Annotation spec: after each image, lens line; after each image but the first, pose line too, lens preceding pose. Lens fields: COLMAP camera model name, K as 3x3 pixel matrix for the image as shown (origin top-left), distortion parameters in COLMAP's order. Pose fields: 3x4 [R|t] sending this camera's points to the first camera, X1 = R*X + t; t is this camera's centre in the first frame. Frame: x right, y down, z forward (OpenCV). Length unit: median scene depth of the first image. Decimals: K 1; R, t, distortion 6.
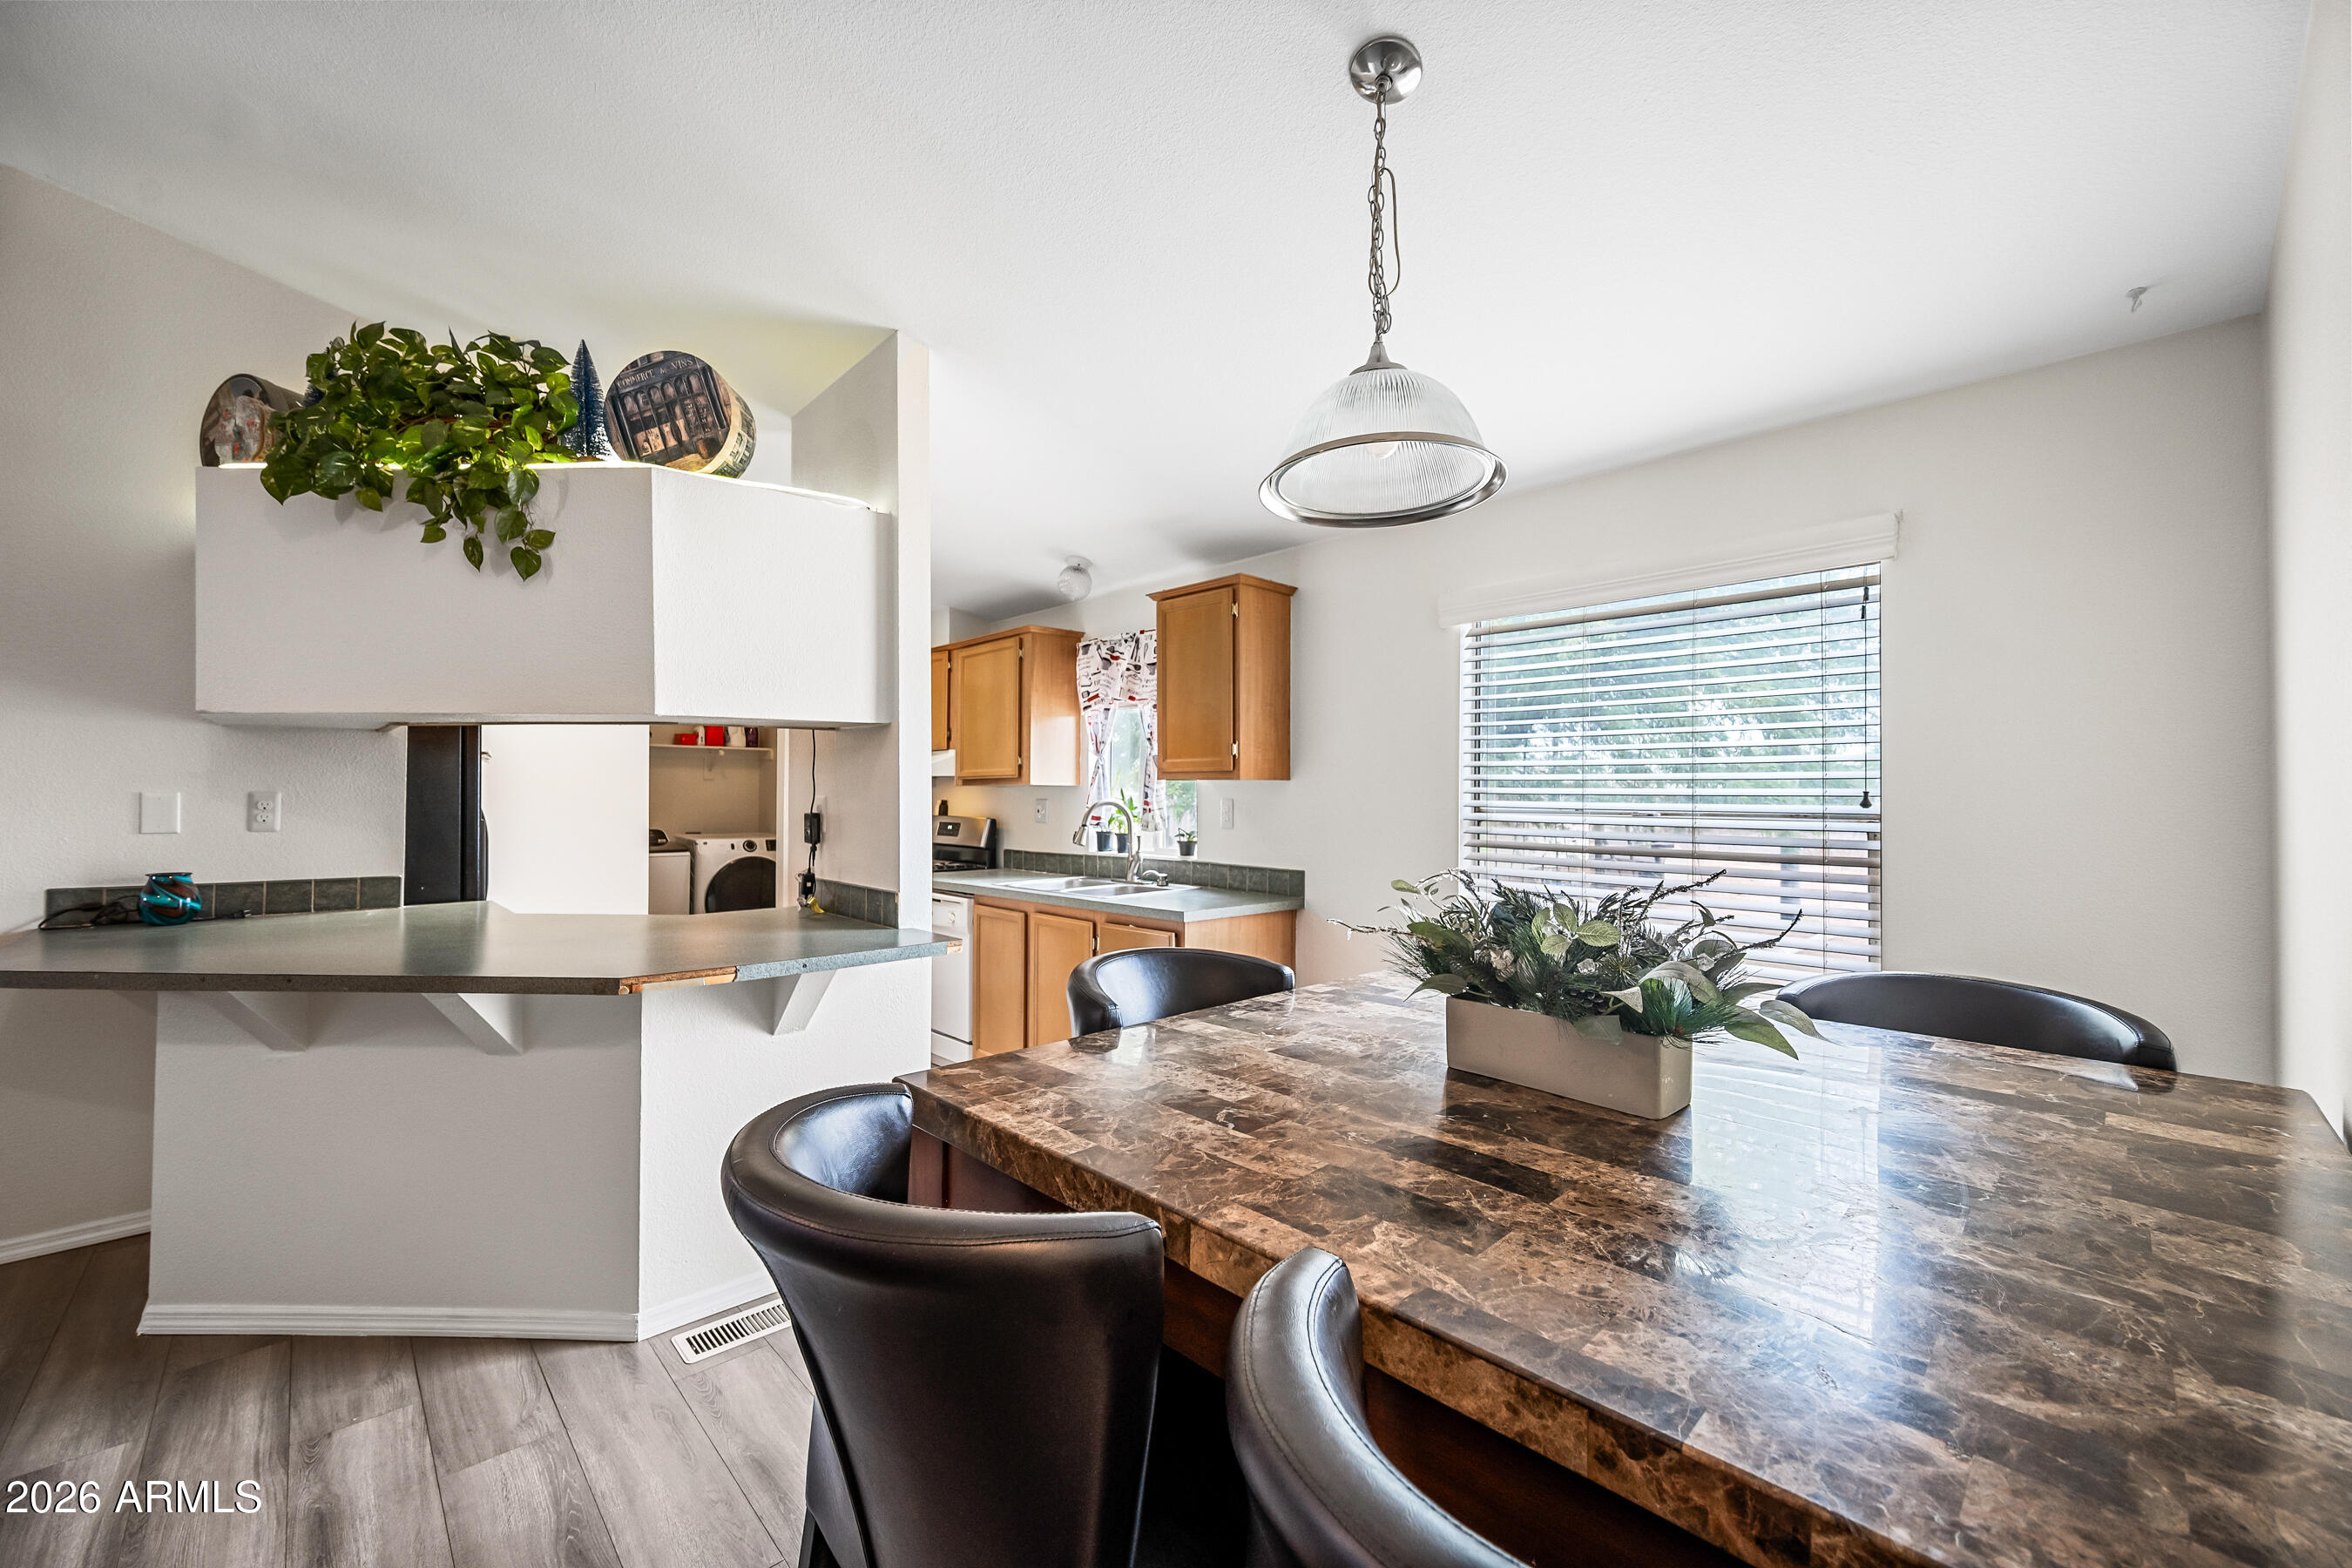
lens RADIAL K [[922.0, 0, 1183.4], [0, 922.0, 783.4], [0, 0, 1]] dist [-0.000766, 0.000577]
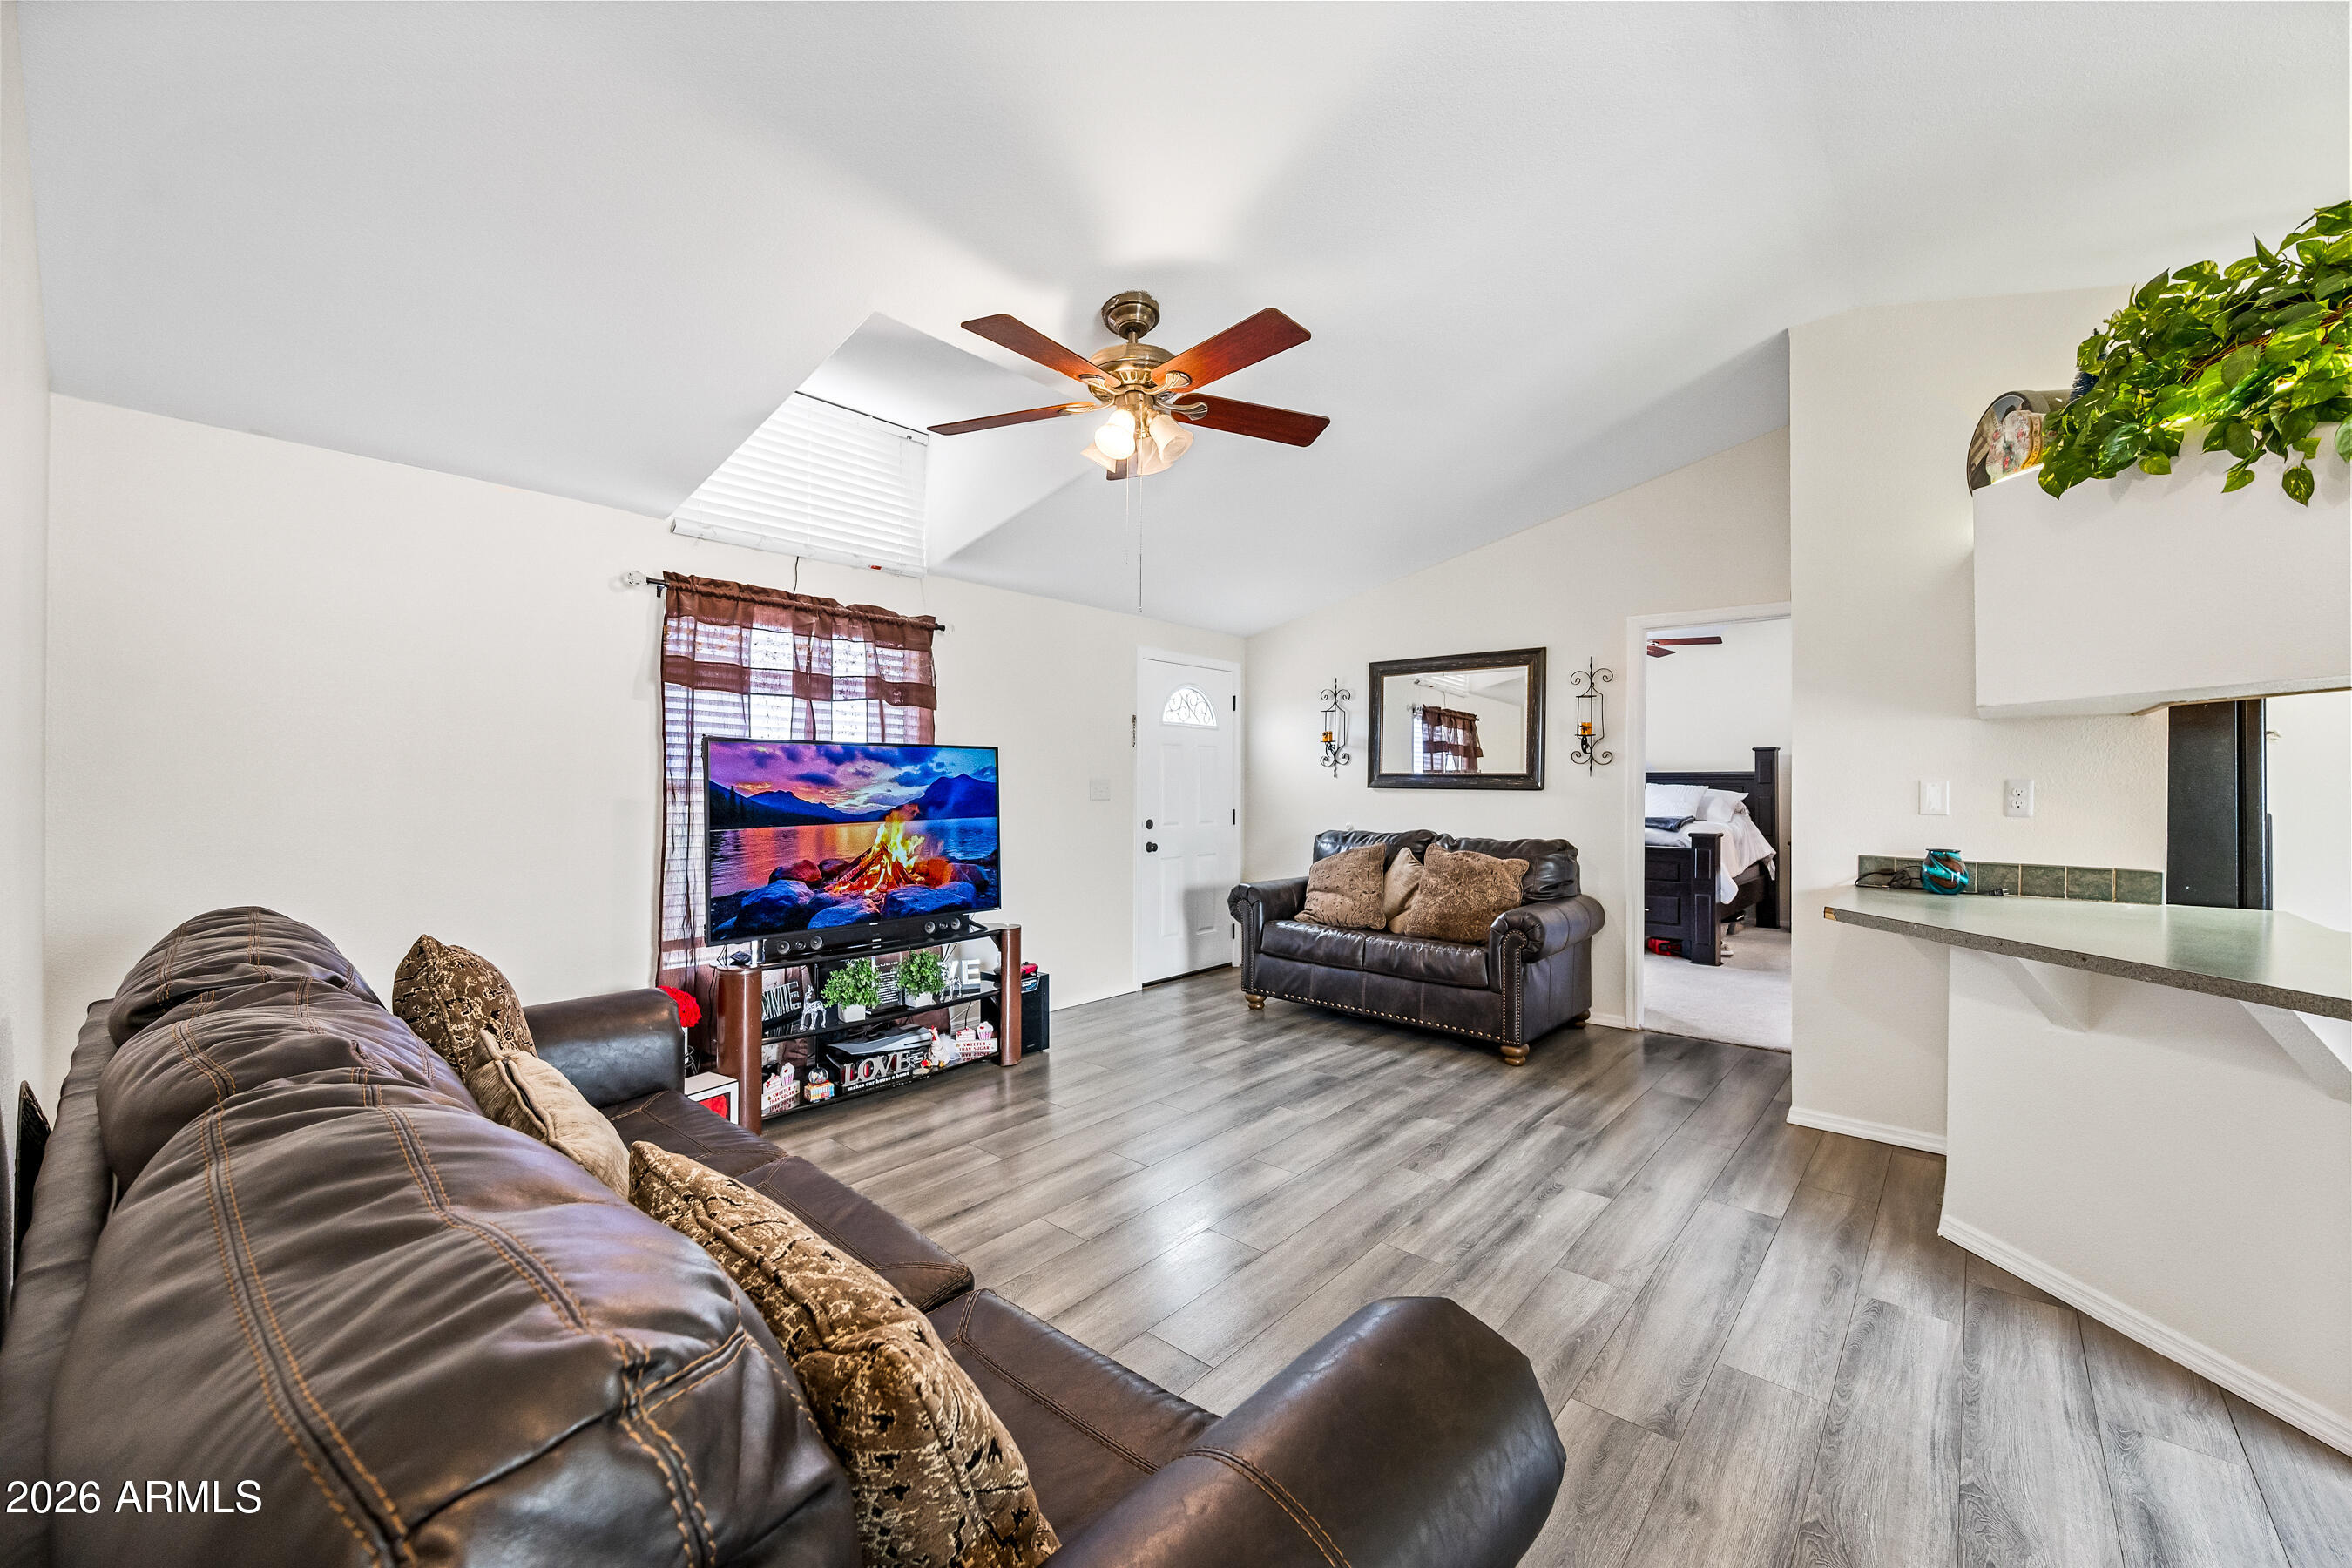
lens RADIAL K [[922.0, 0, 1180.2], [0, 922.0, 780.7], [0, 0, 1]] dist [-0.000766, 0.000577]
pose [[0.094415, -0.006034, -0.995515, -0.040002], [0.006774, 0.999962, -0.005418, 0.012261], [0.995510, -0.006232, 0.094452, -0.079852]]
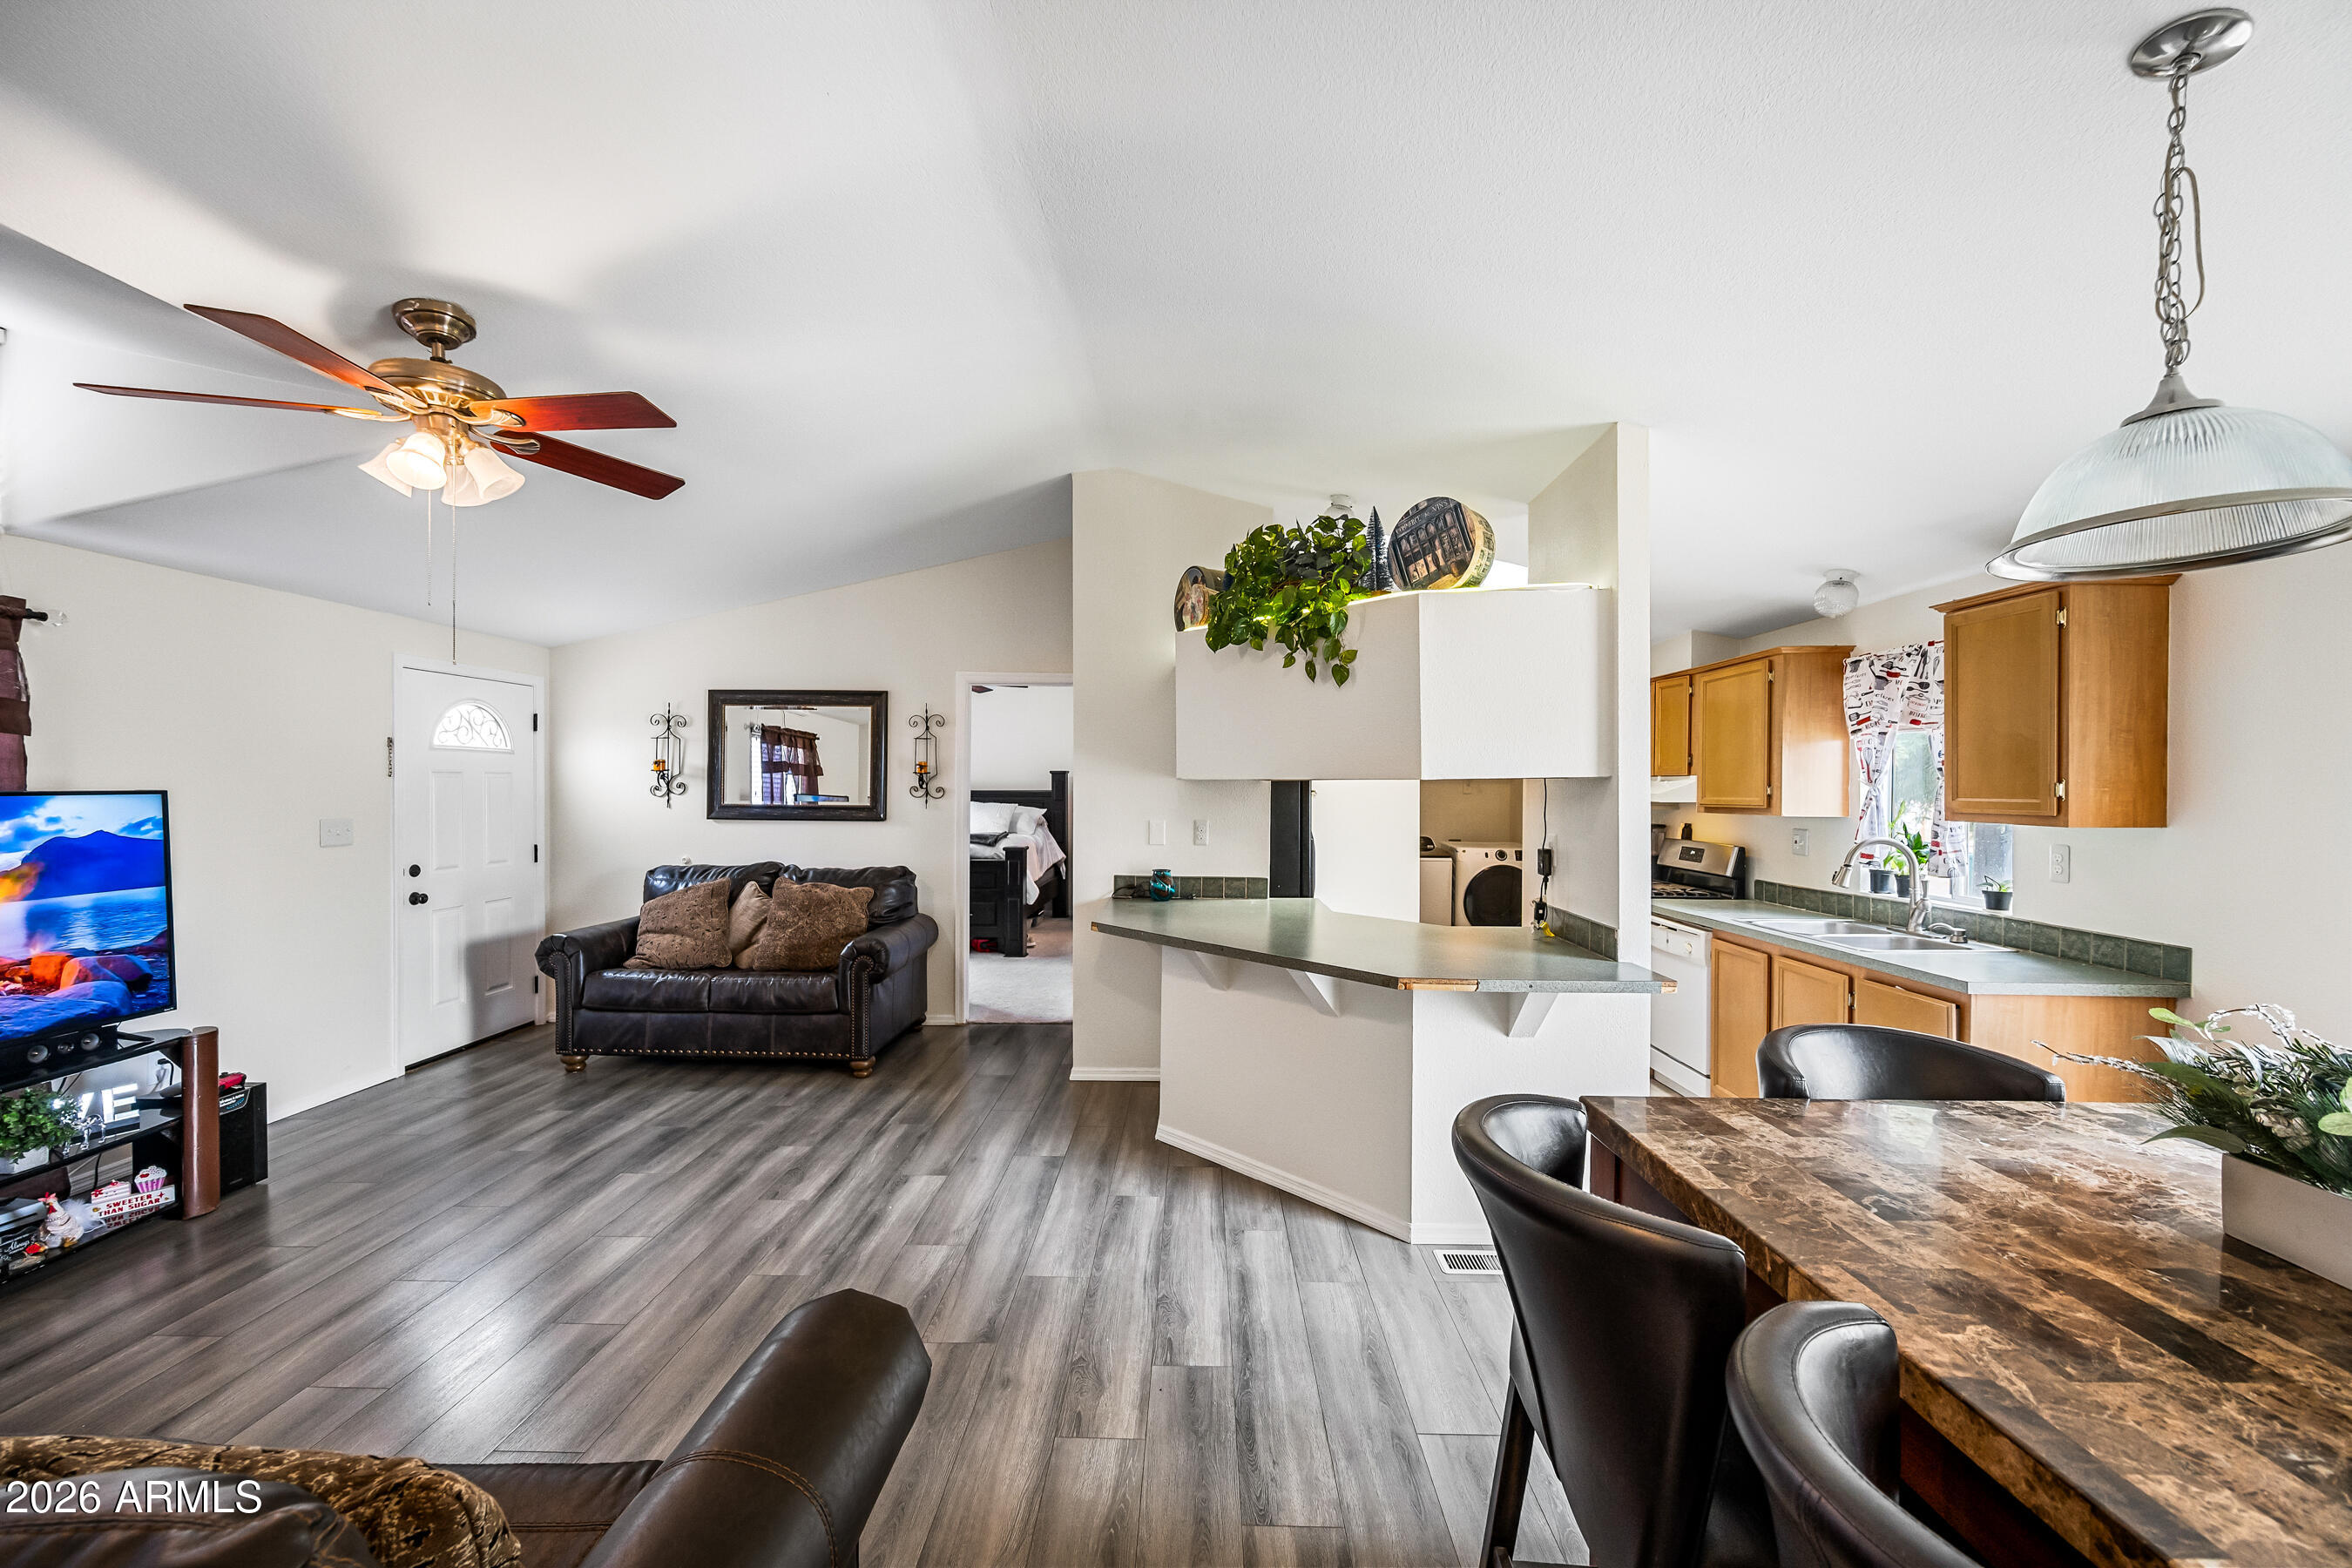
lens RADIAL K [[922.0, 0, 1185.8], [0, 922.0, 793.3], [0, 0, 1]] dist [-0.000766, 0.000577]
pose [[0.713697, 0.006370, -0.700425, 0.115546], [0.005178, 0.999883, 0.014370, -0.076752], [0.700435, -0.013883, 0.713581, -0.186674]]
